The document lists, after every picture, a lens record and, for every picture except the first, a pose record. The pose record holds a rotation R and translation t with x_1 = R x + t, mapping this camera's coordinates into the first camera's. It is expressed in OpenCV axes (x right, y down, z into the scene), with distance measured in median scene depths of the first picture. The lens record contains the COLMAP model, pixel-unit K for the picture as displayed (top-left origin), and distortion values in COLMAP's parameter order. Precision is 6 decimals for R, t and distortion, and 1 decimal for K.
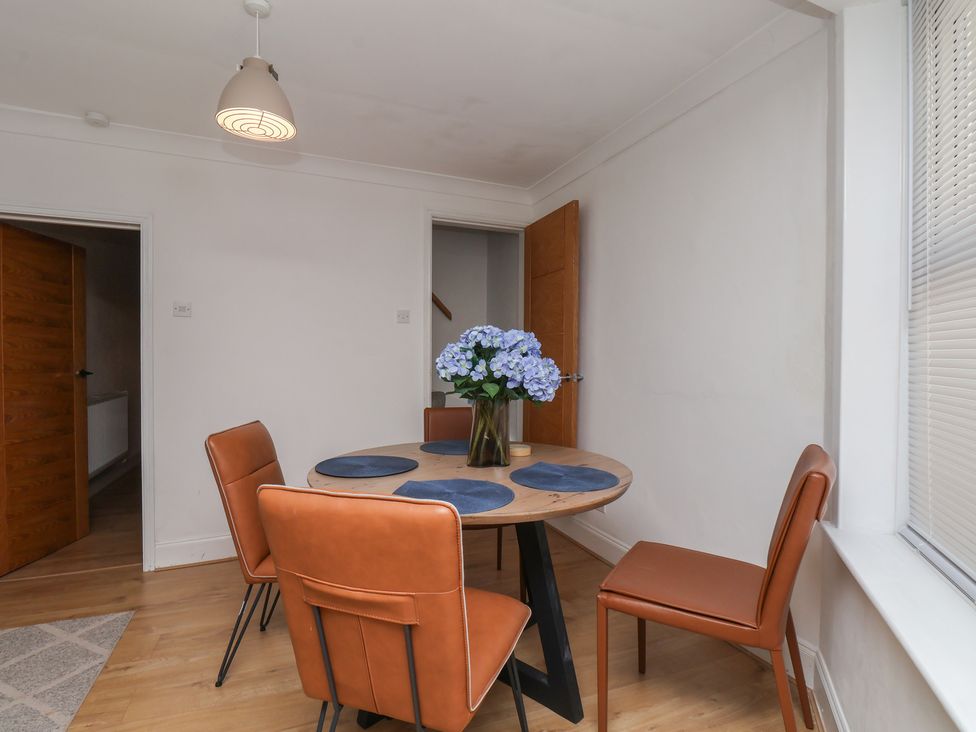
lens RADIAL K [[522.8, 0, 492.9], [0, 522.8, 369.7], [0, 0, 1]] dist [0.004646, -0.014458]
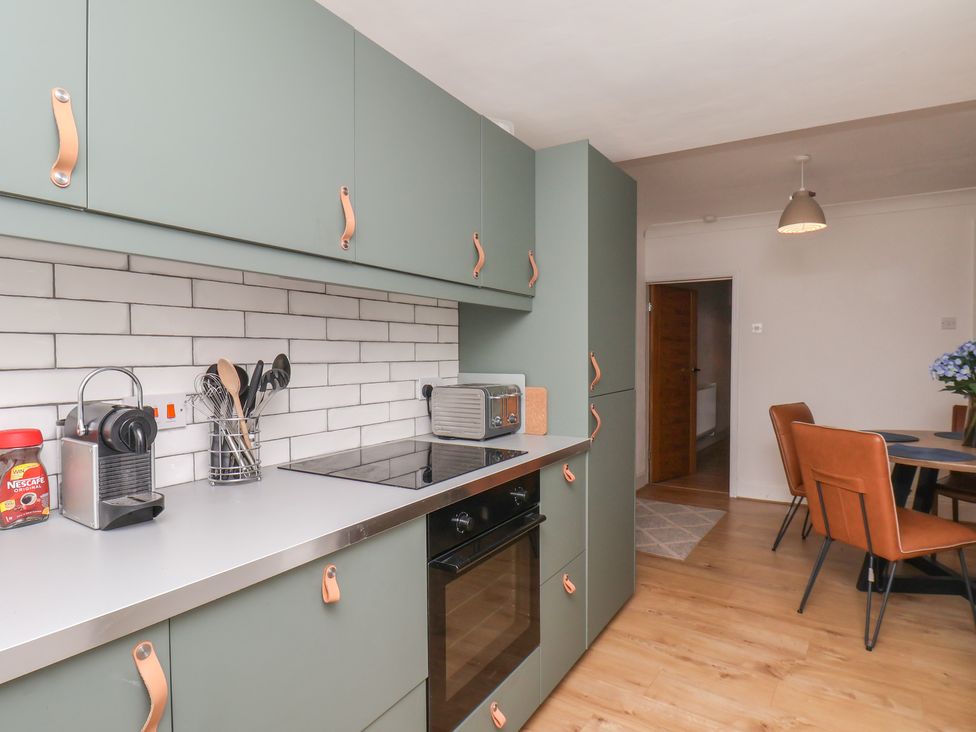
lens RADIAL K [[559.6, 0, 493.0], [0, 559.6, 365.9], [0, 0, 1]] dist [0.004903, -0.016019]
pose [[0.567074, 0.012161, -0.823577, 0.425254], [-0.016818, 0.999854, 0.003184, -0.001251], [0.823495, 0.012045, 0.567196, -0.753974]]
